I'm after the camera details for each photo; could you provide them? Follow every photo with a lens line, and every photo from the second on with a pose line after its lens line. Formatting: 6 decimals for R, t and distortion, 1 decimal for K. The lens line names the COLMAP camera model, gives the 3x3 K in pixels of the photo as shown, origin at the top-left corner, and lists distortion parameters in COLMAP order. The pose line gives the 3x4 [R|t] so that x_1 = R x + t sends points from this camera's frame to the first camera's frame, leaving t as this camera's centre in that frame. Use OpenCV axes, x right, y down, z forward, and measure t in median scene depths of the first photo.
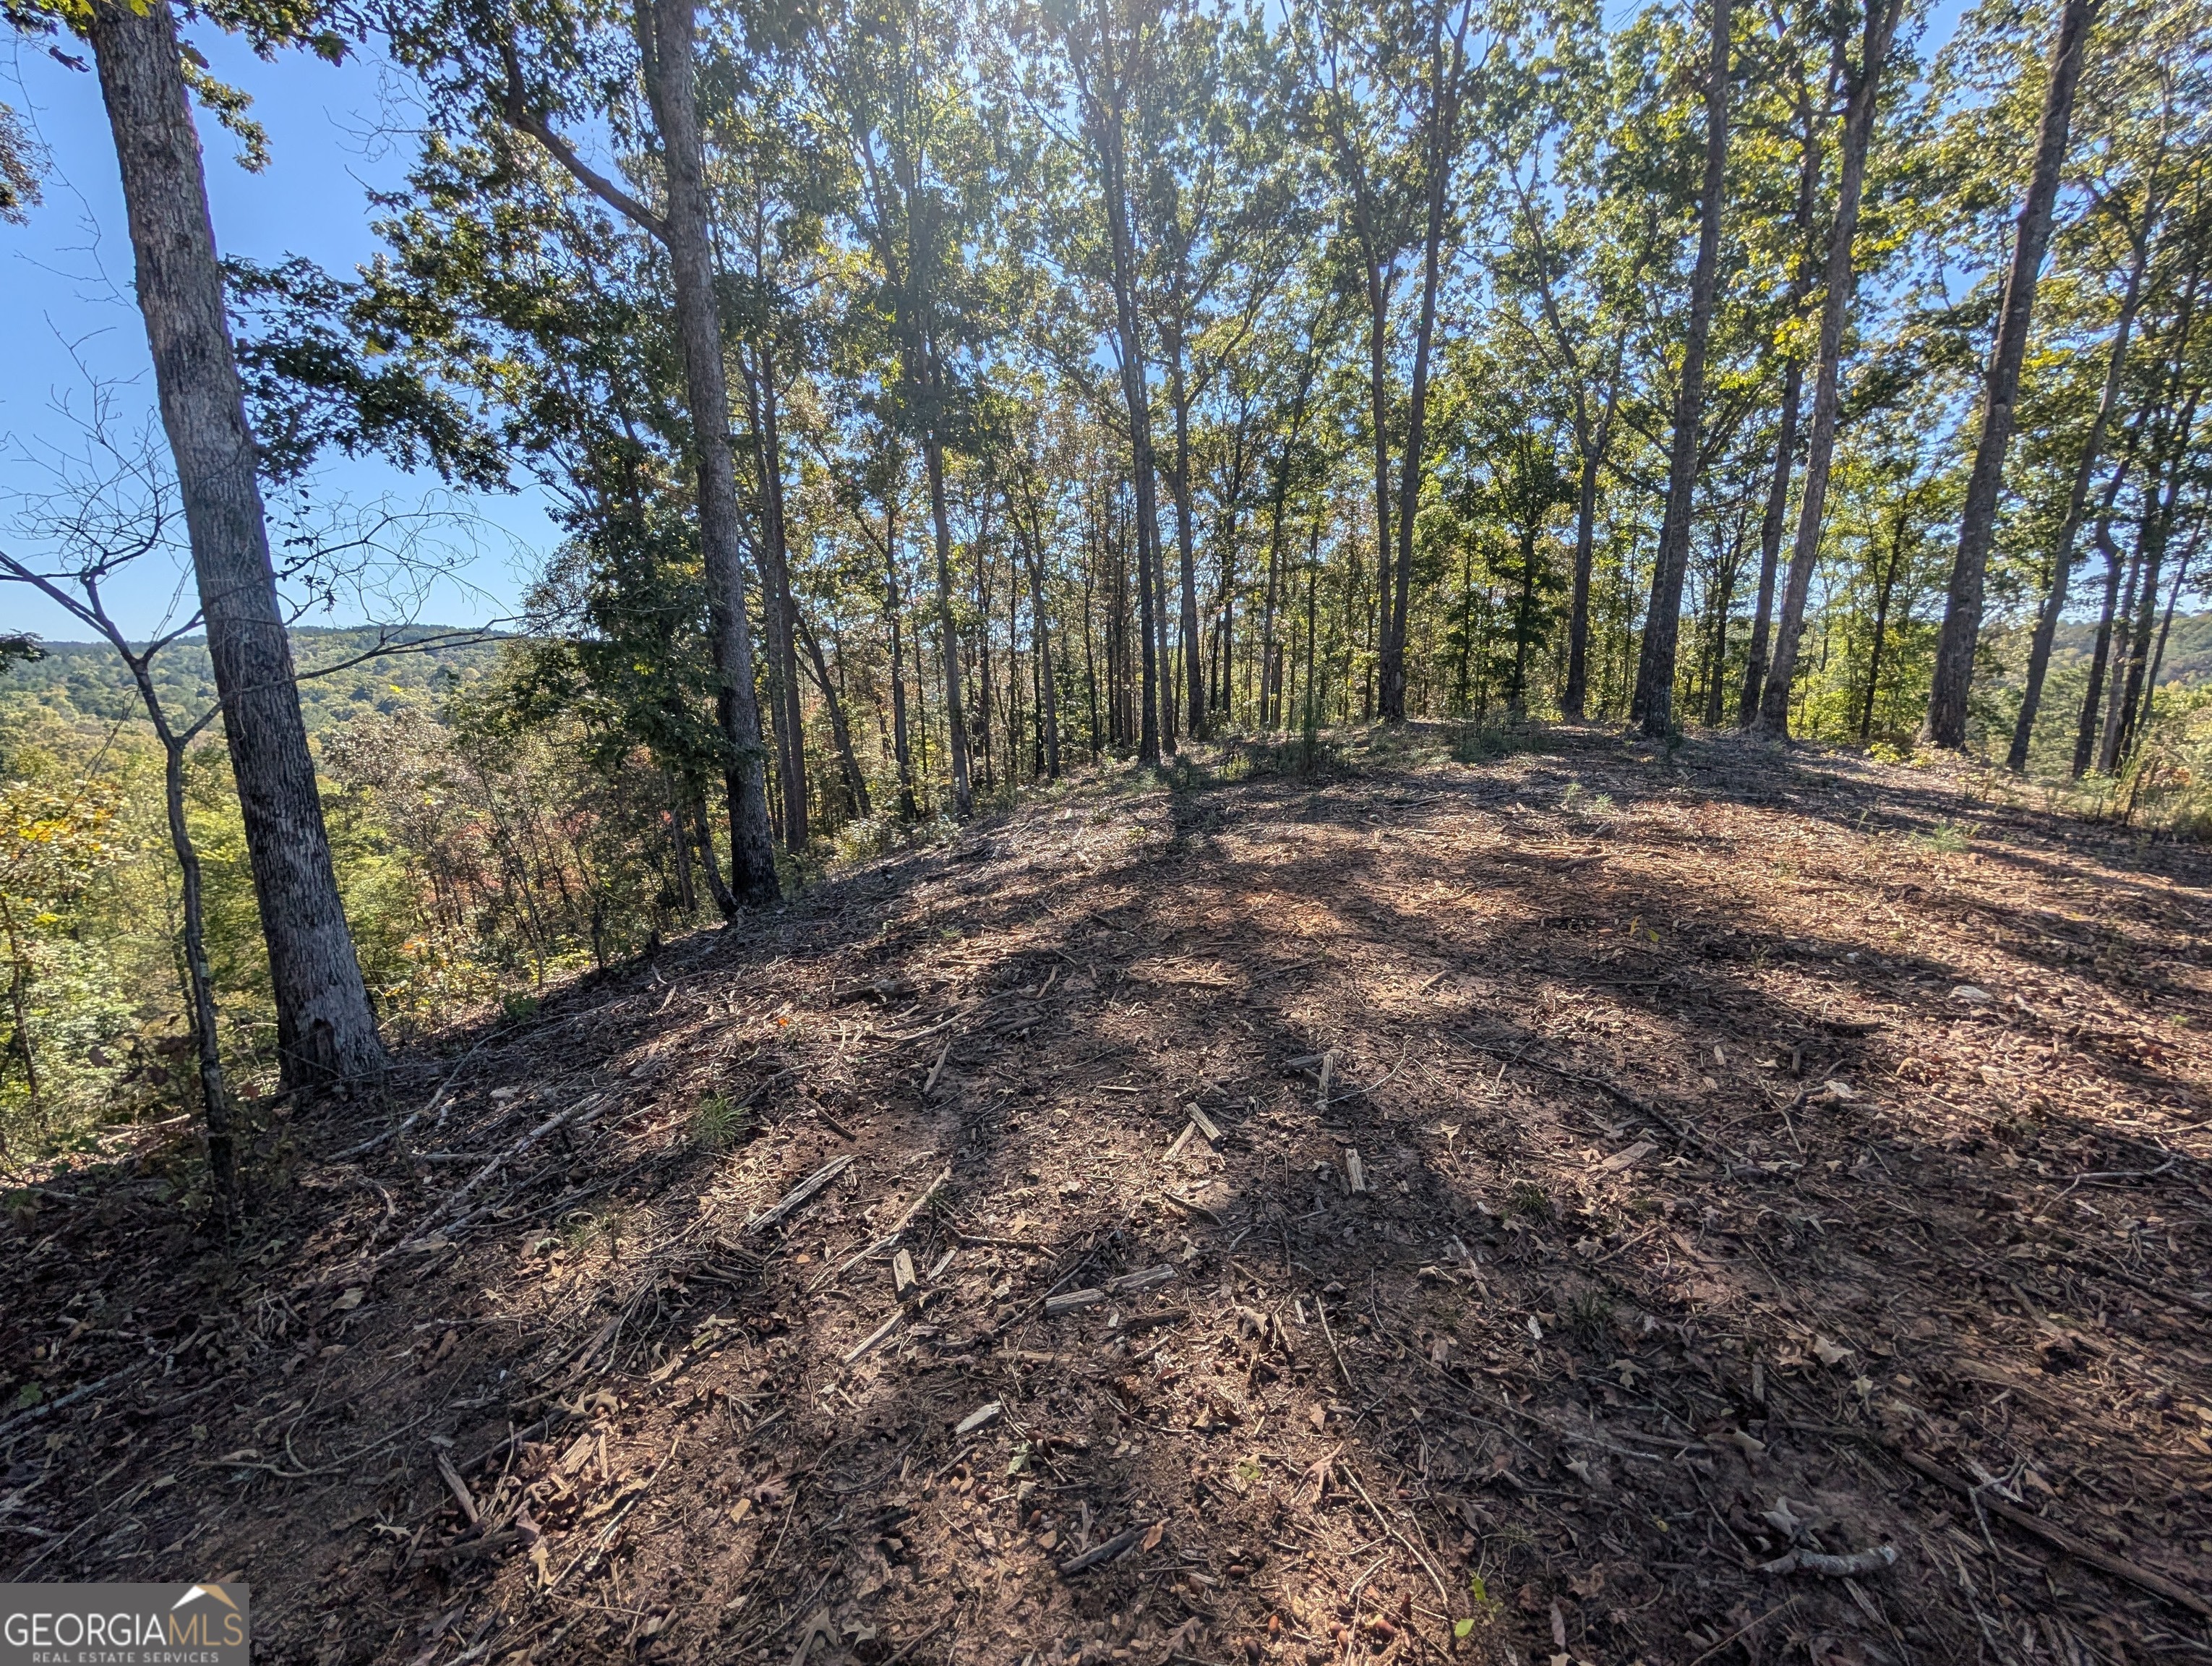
lens RADIAL K [[841.8, 0, 1099.2], [0, 841.8, 844.2], [0, 0, 1]] dist [-0.002768, 0.000264]
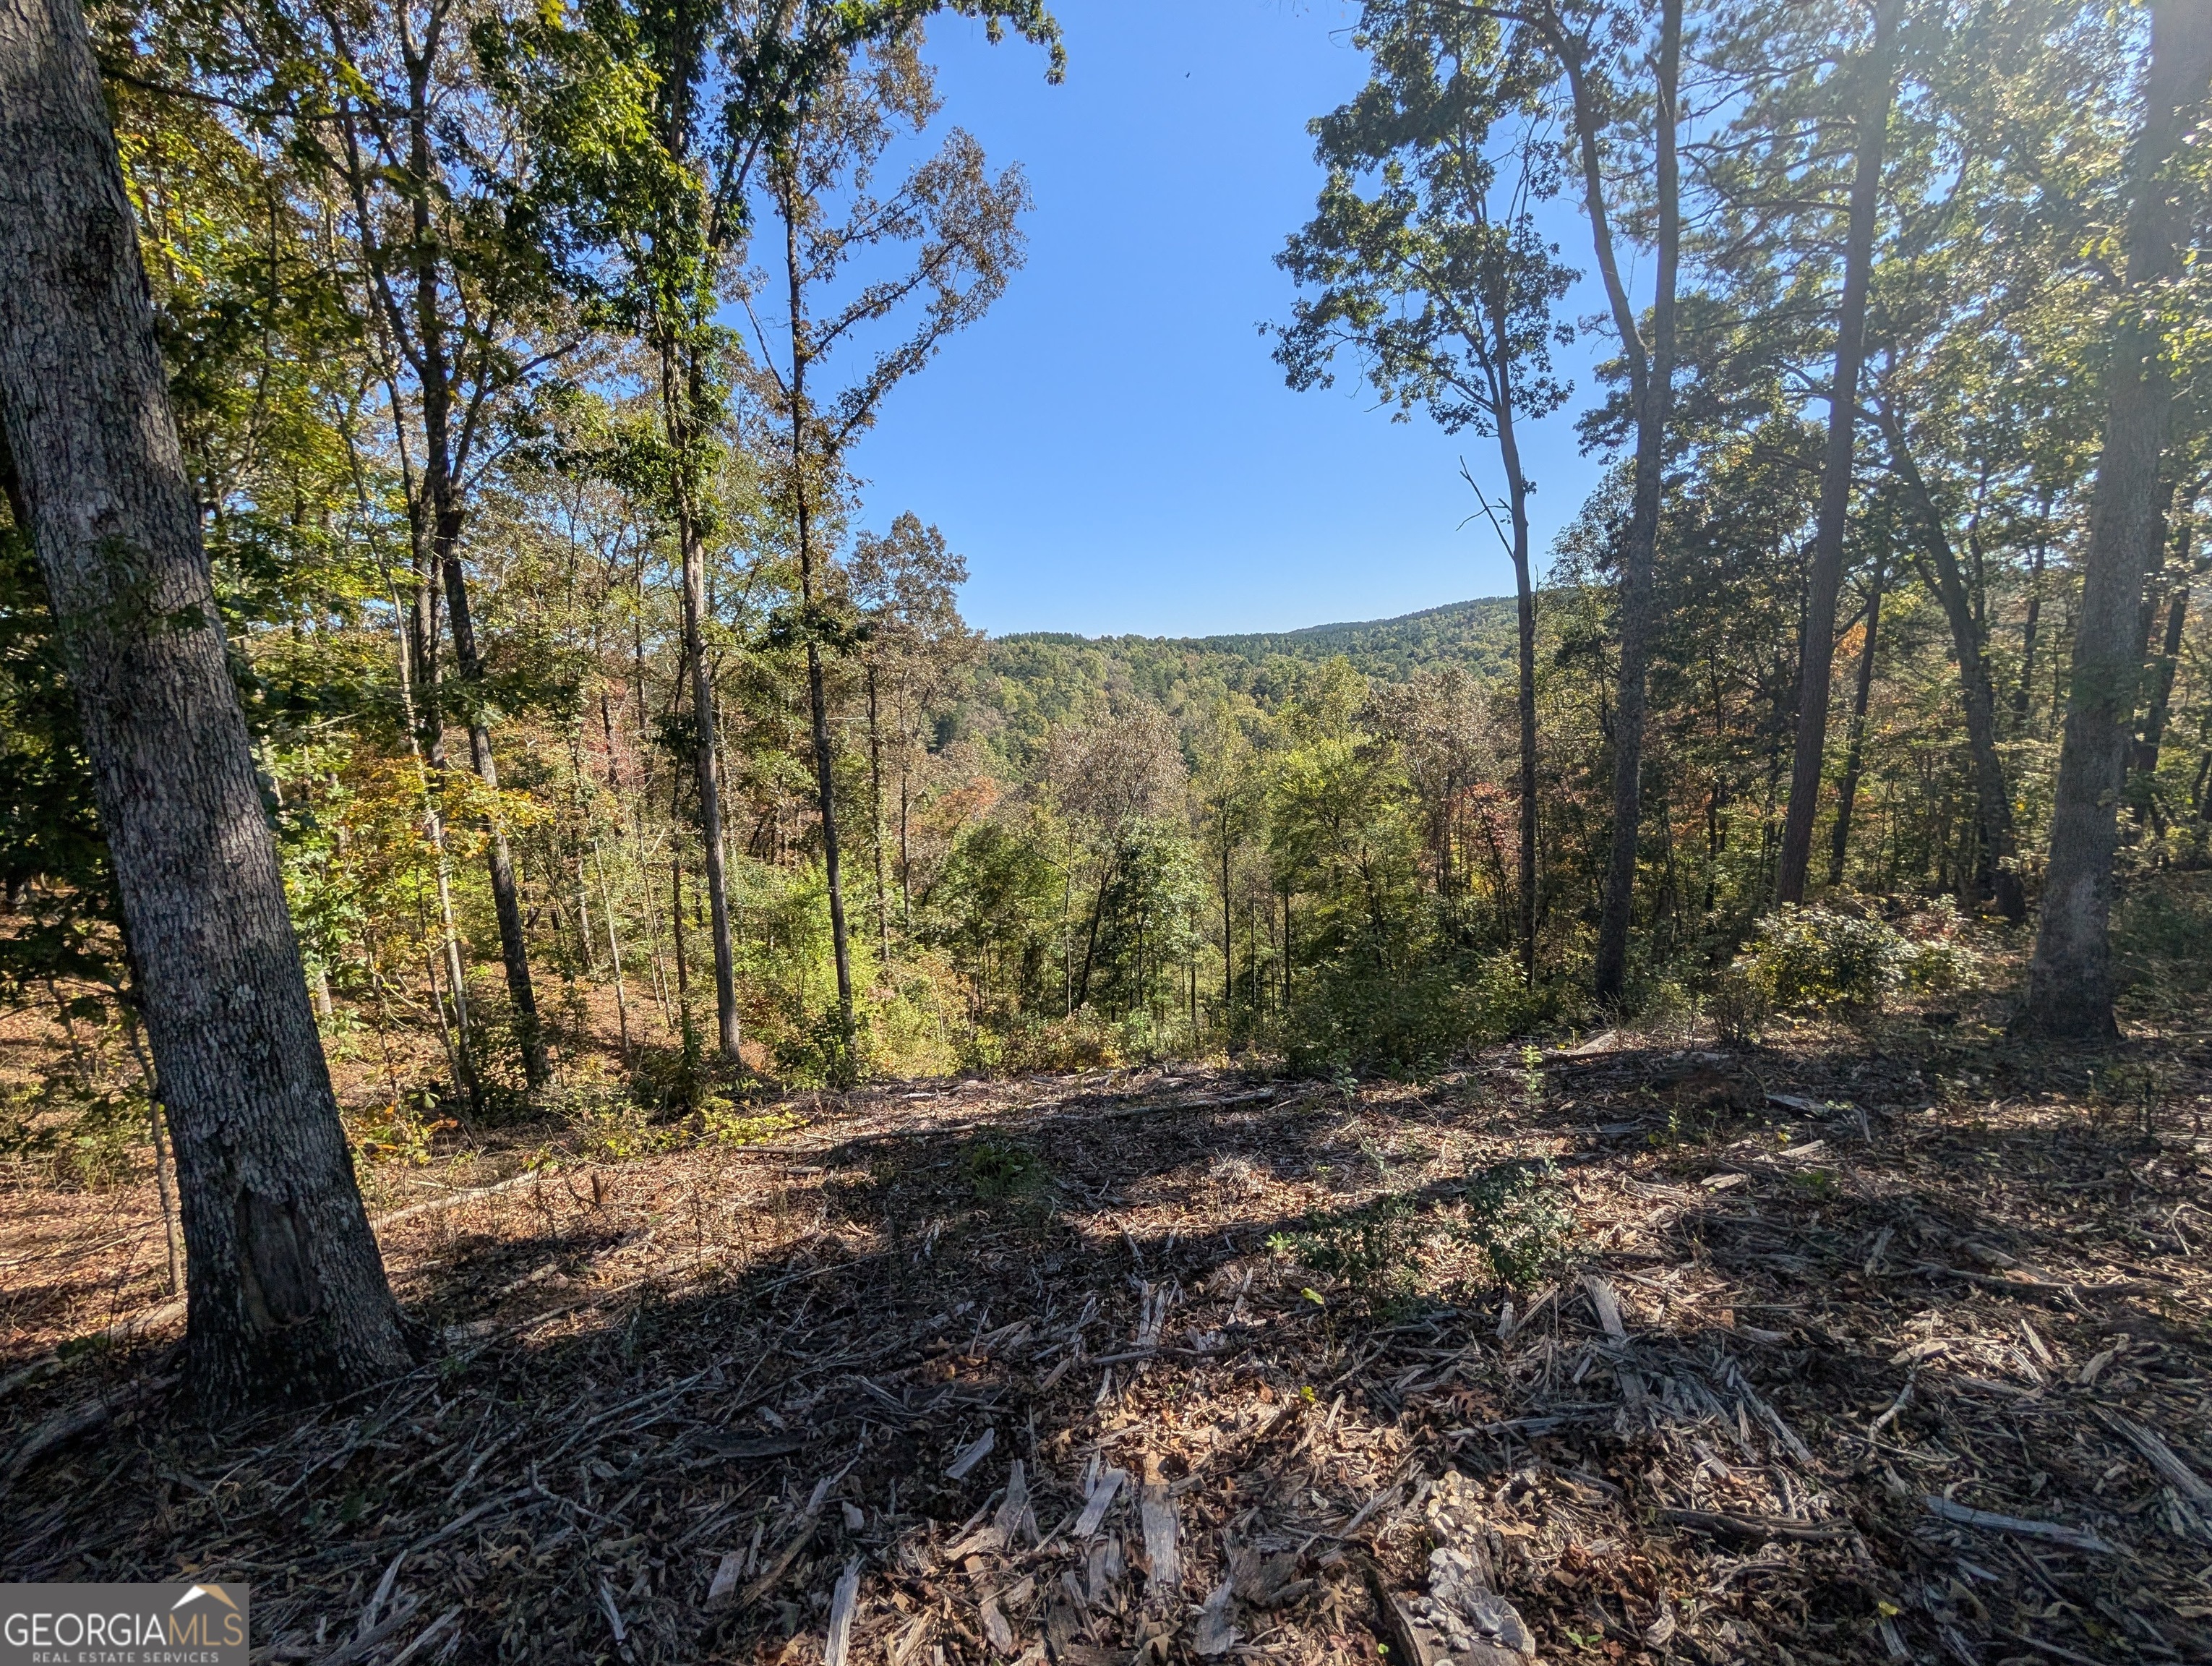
lens RADIAL K [[841.8, 0, 1096.2], [0, 841.8, 837.2], [0, 0, 1]] dist [-0.002768, 0.000264]
pose [[0.393457, 0.169829, -0.903521, -0.018459], [-0.129638, 0.983219, 0.128356, -0.063753], [0.910157, 0.066628, 0.408870, 0.371212]]
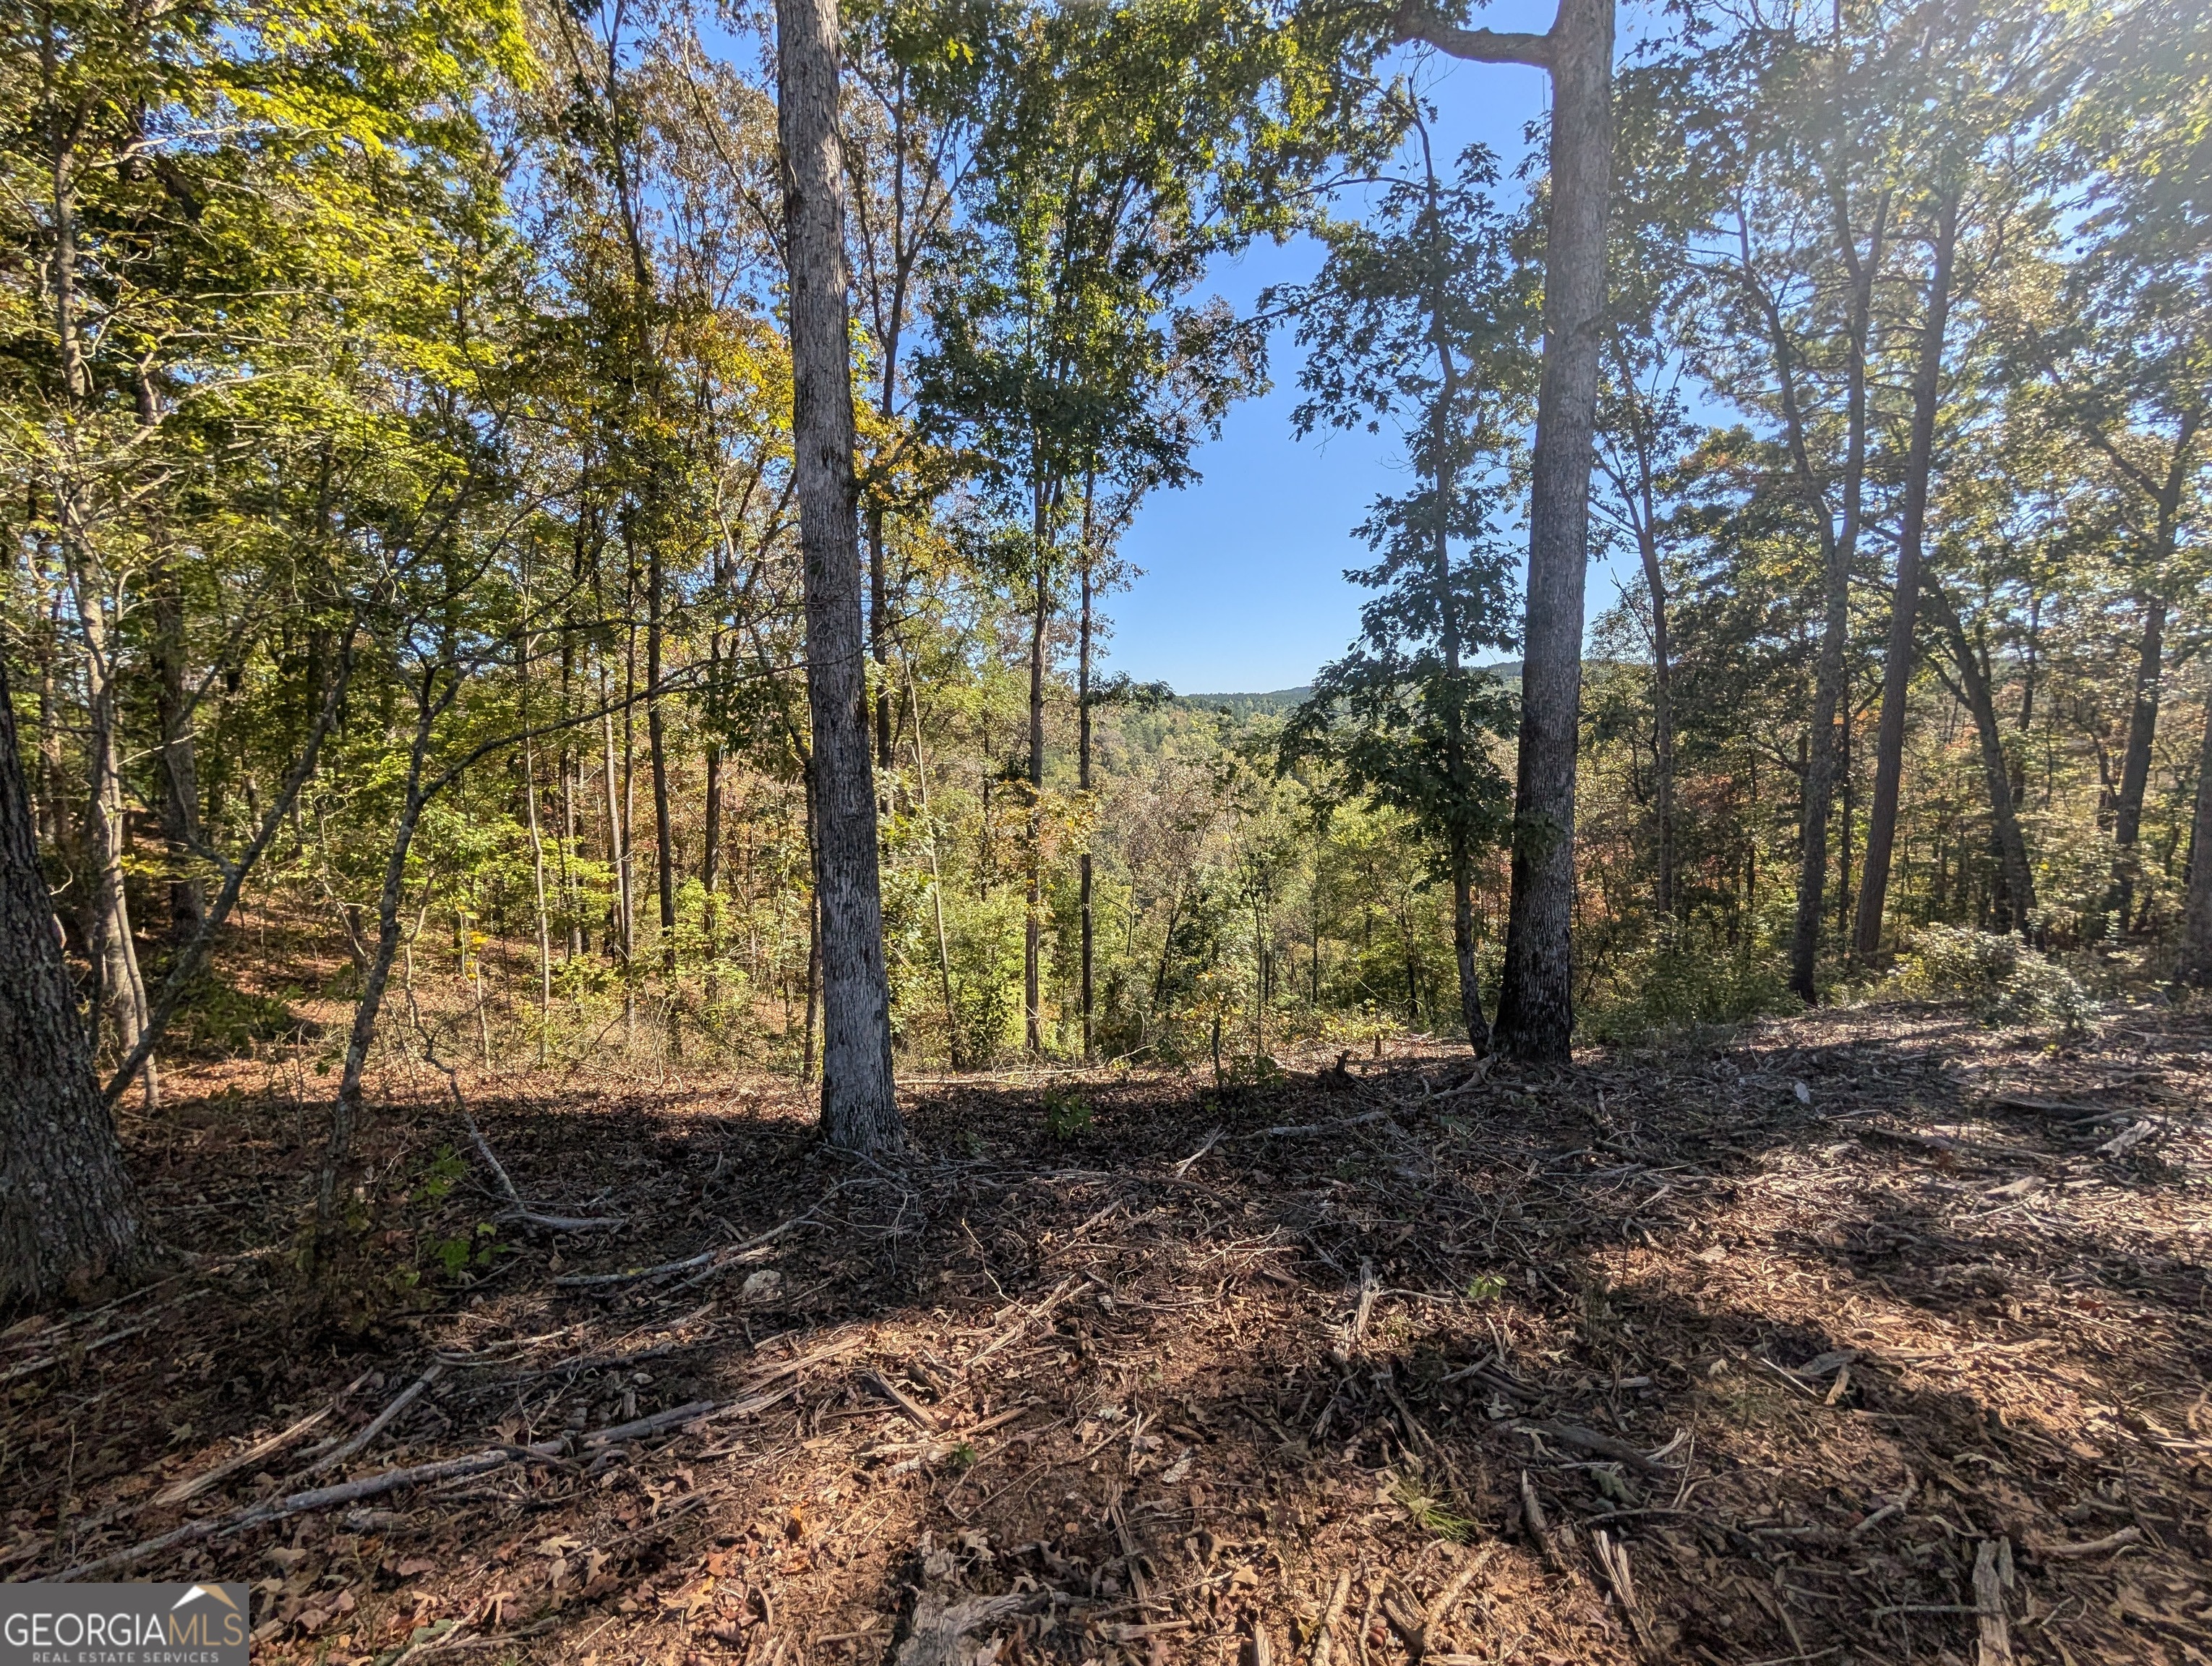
lens RADIAL K [[841.8, 0, 1093.3], [0, 841.8, 831.9], [0, 0, 1]] dist [-0.002768, 0.000264]
pose [[0.414585, 0.120546, -0.901991, 0.004453], [-0.160619, 0.985319, 0.057857, -0.025698], [0.895723, 0.120890, 0.427861, 0.127444]]
